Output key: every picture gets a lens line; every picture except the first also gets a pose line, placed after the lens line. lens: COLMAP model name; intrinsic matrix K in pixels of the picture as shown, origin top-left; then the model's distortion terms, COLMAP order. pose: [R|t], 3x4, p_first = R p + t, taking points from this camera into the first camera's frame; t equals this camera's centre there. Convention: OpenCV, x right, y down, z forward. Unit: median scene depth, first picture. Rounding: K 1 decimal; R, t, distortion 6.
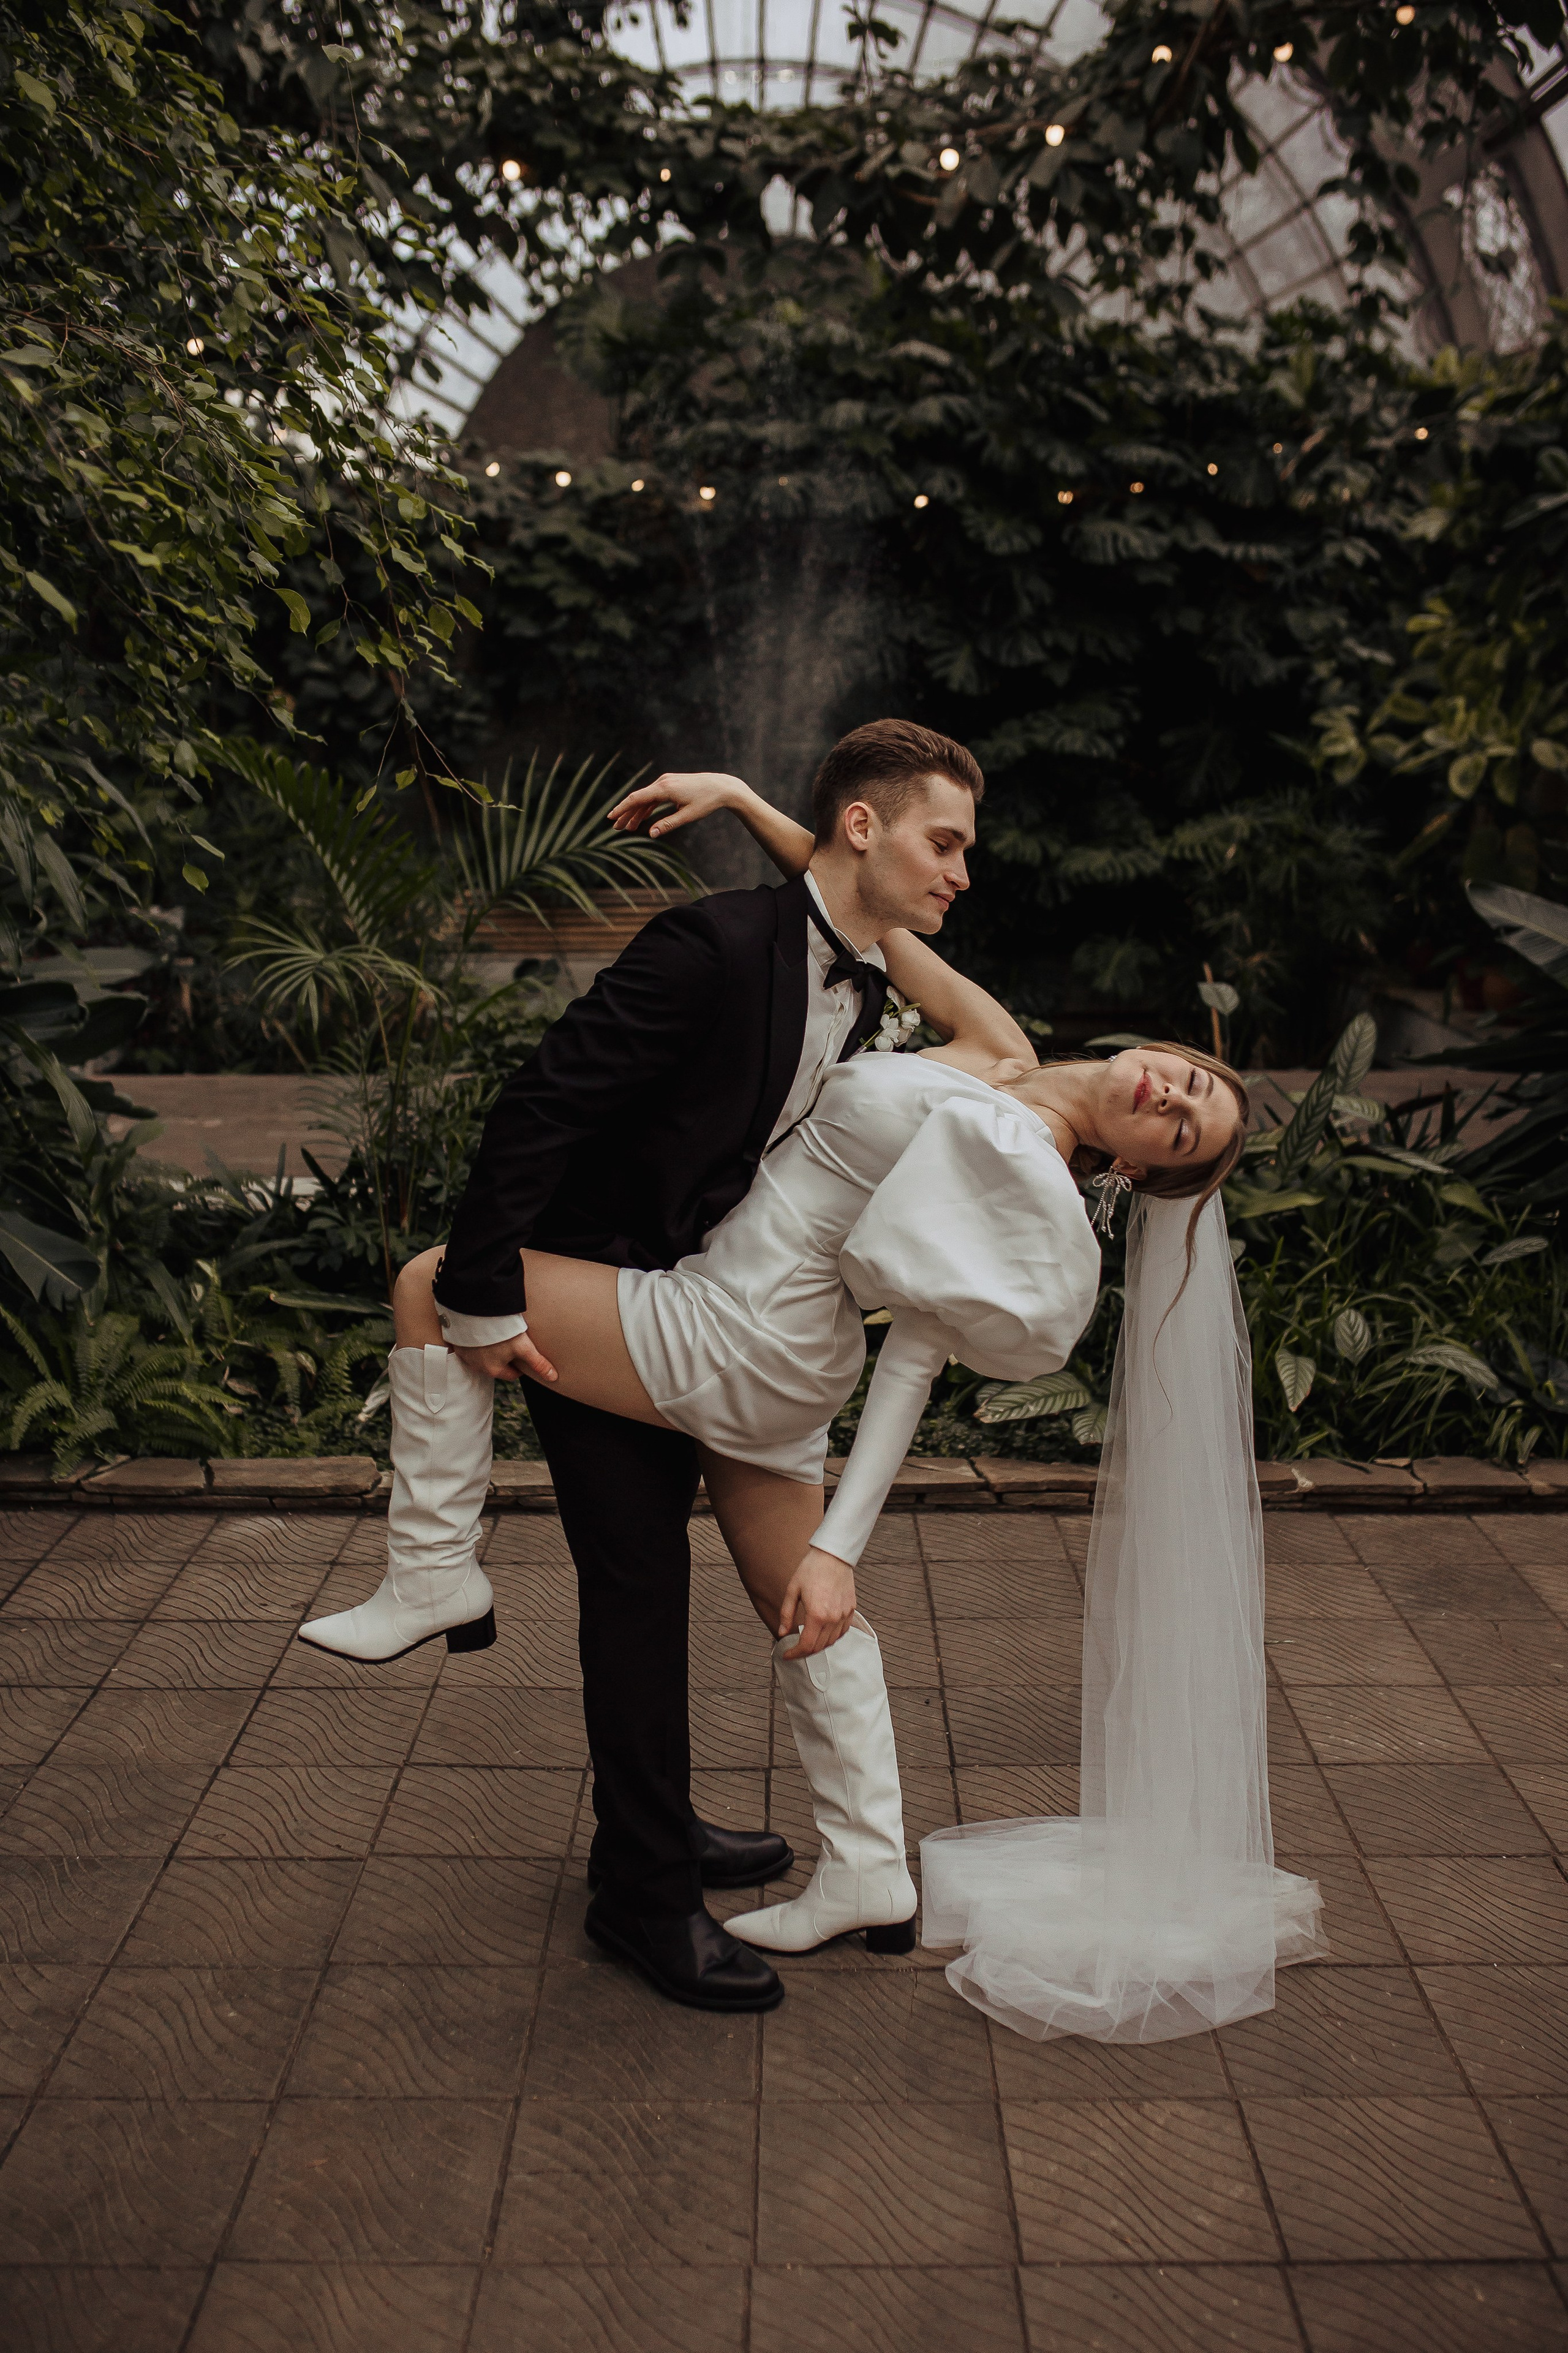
lens RADIAL K [[2246.4, 0, 782.0], [0, 2246.4, 1167.6], [0, 0, 1]] dist [-0.028425, 0.000000]
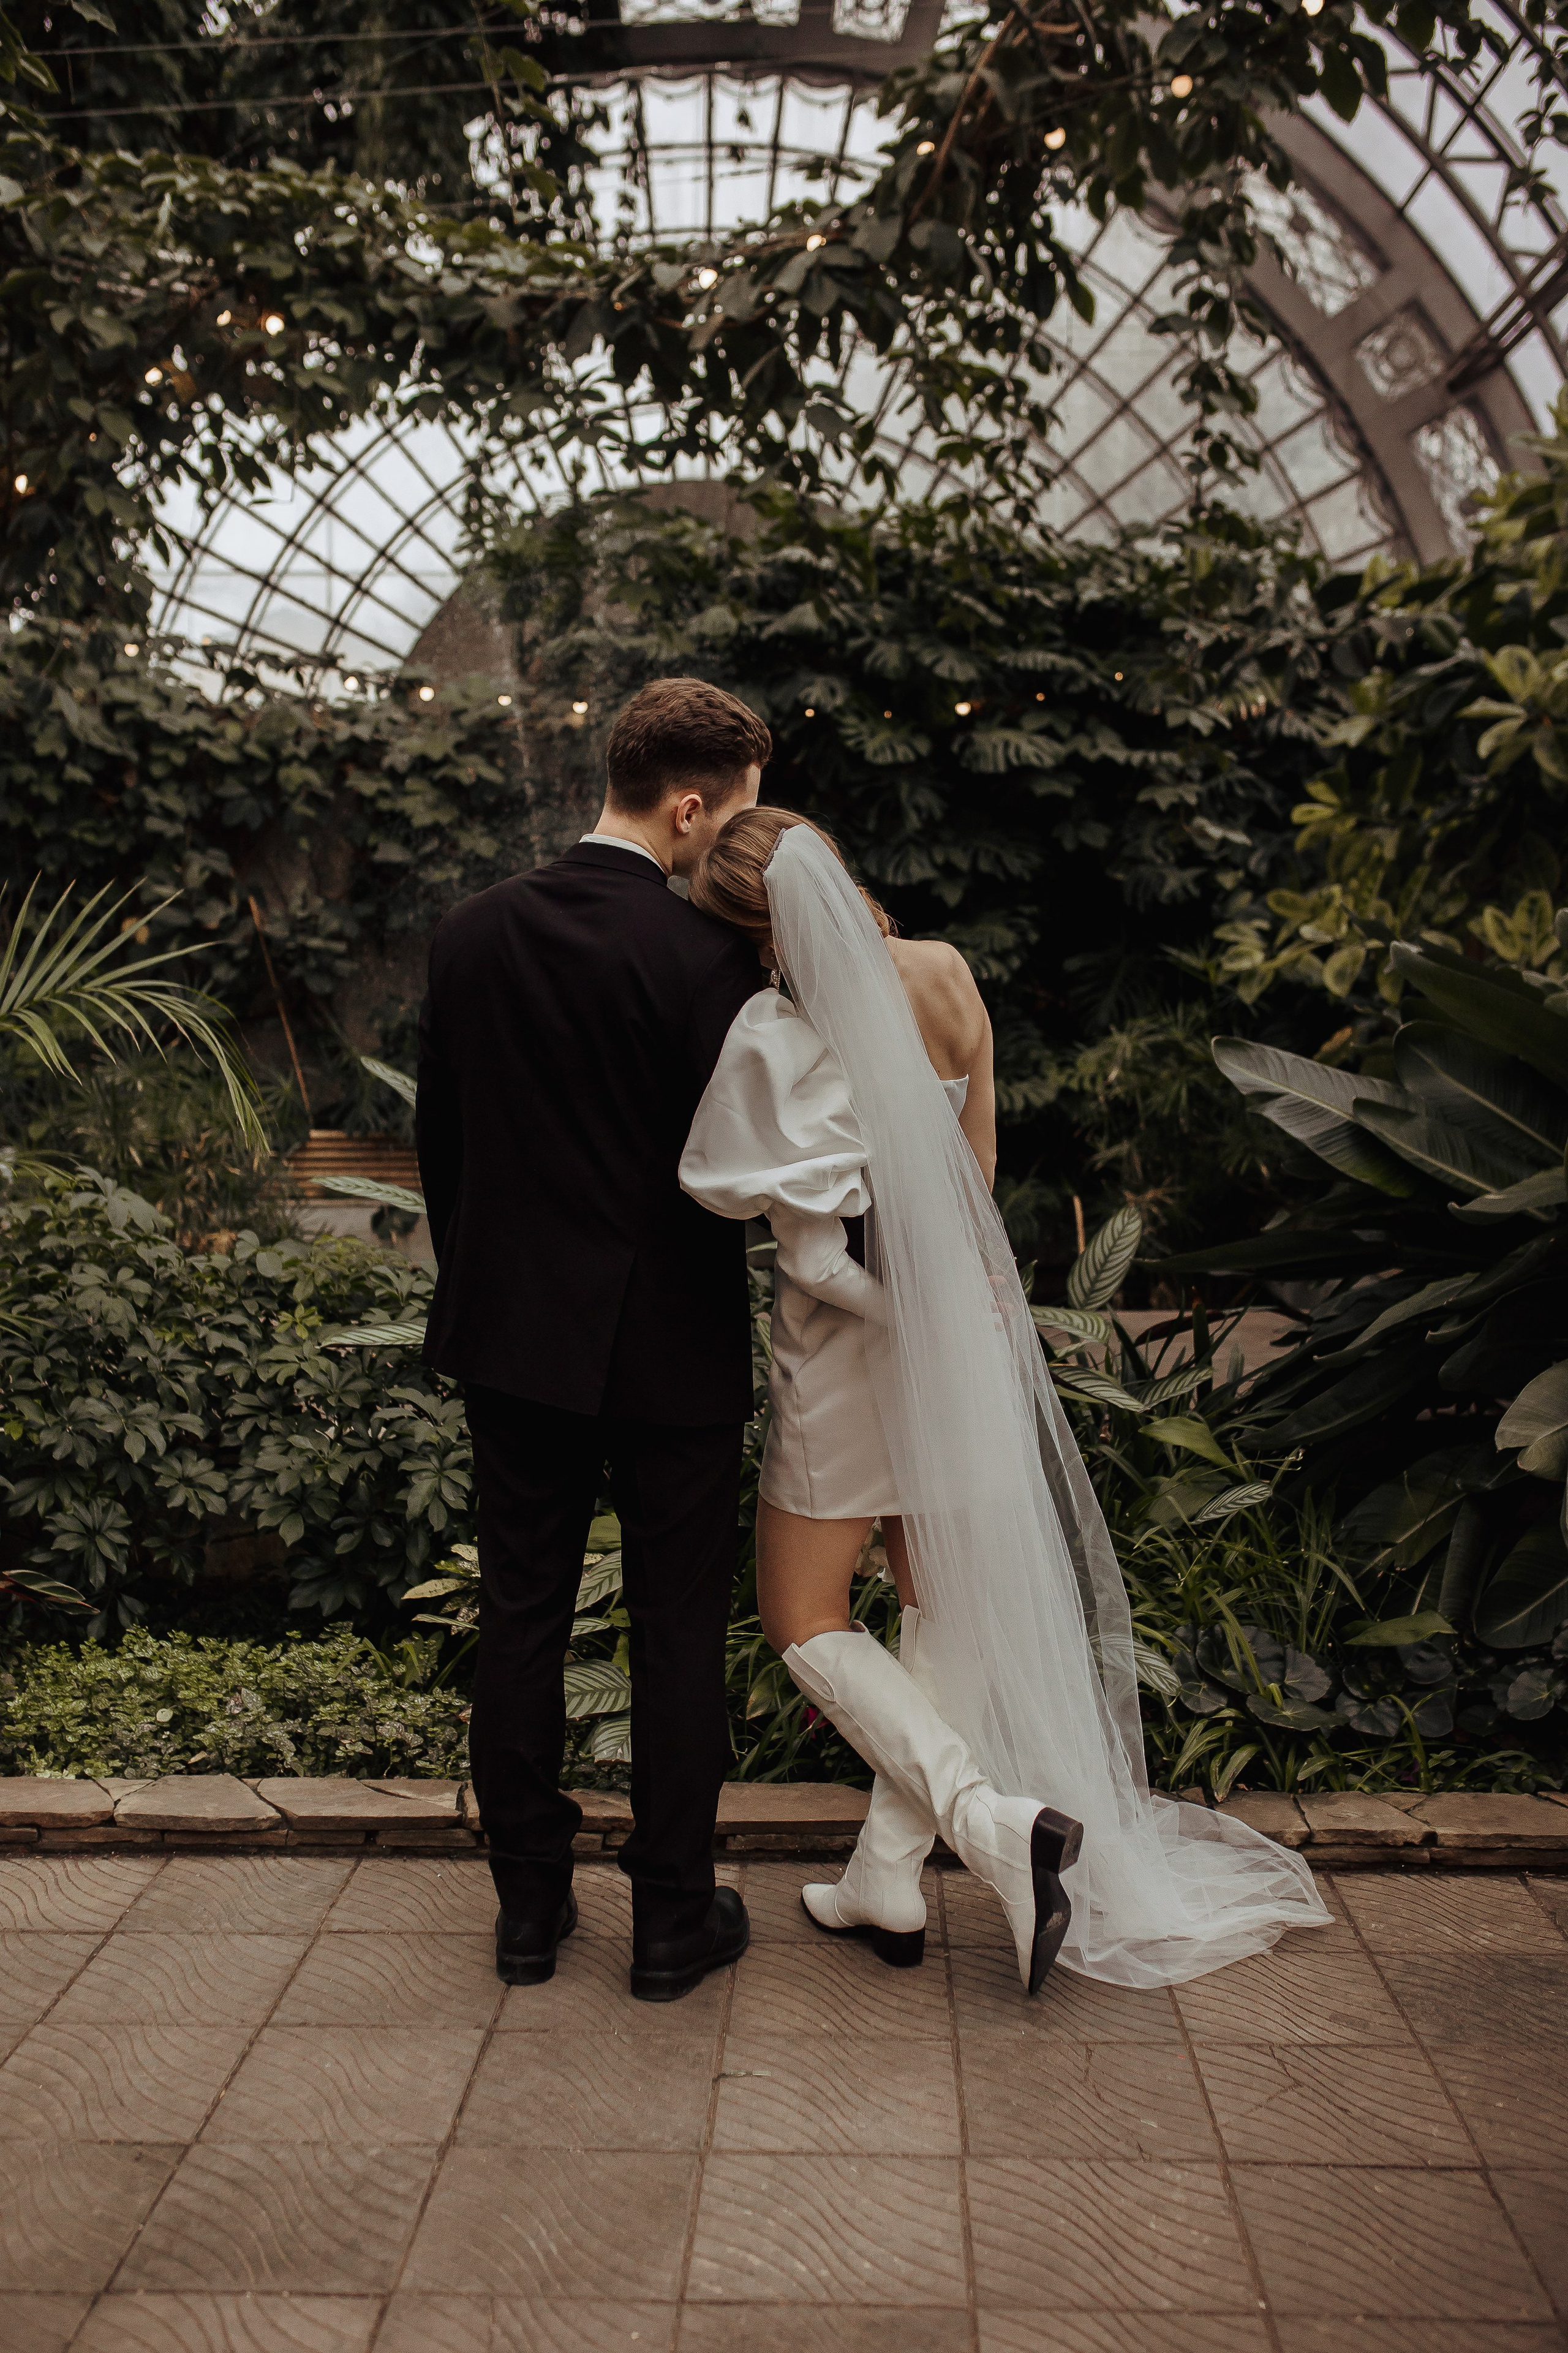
lens RADIAL K [[2246.4, 0, 784.0], [0, 2246.4, 1166.4], [0, 0, 1]] dist [-0.028425, 0.000000]
pose [[0.999425, 0.000957, -0.033905, 0.145498], [-0.005340, 0.991575, -0.129427, 0.016606], [0.033495, 0.129533, 0.991009, 0.172522]]
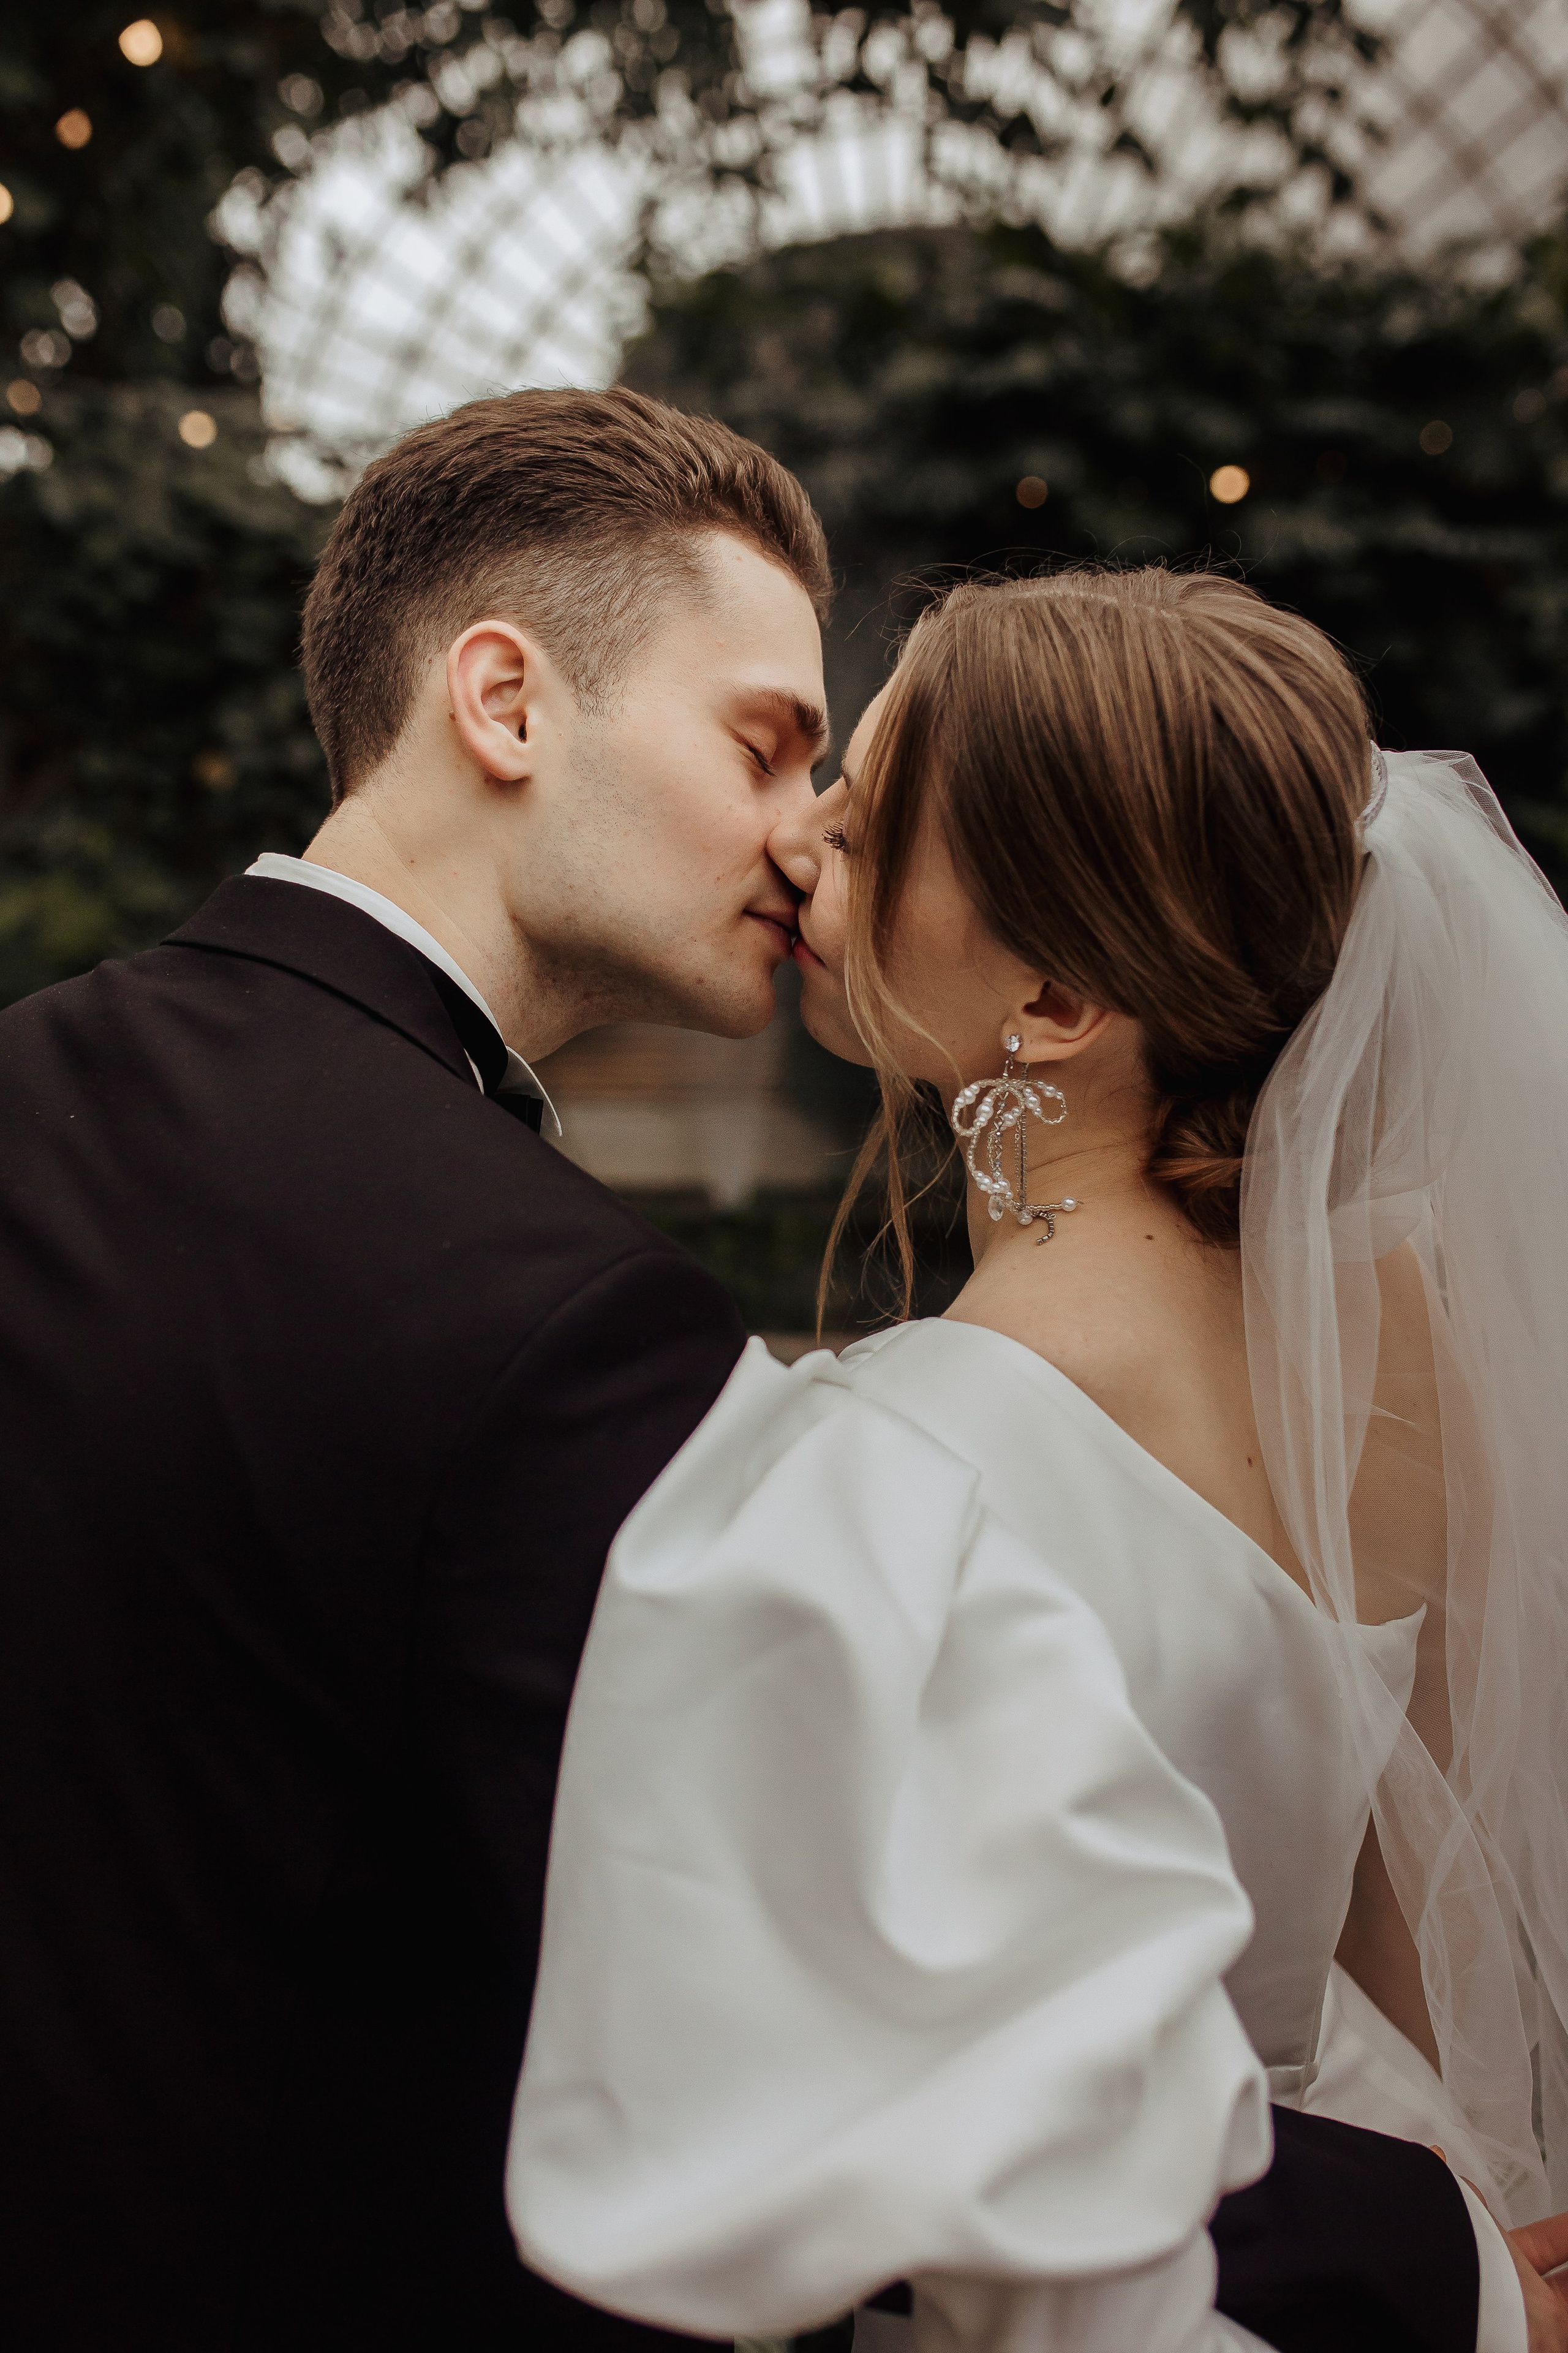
lens RADIAL K [[2246.4, 0, 773.8], [0, 2246.4, 1163.7], [0, 0, 1]] dist [-0.028425, 0.000000]
pose [[0.990962, 0.015090, -0.133292, 0.138723], [-0.020721, 0.998946, -0.040960, -0.081068], [0.132534, 0.043352, 0.990230, 0.471129]]
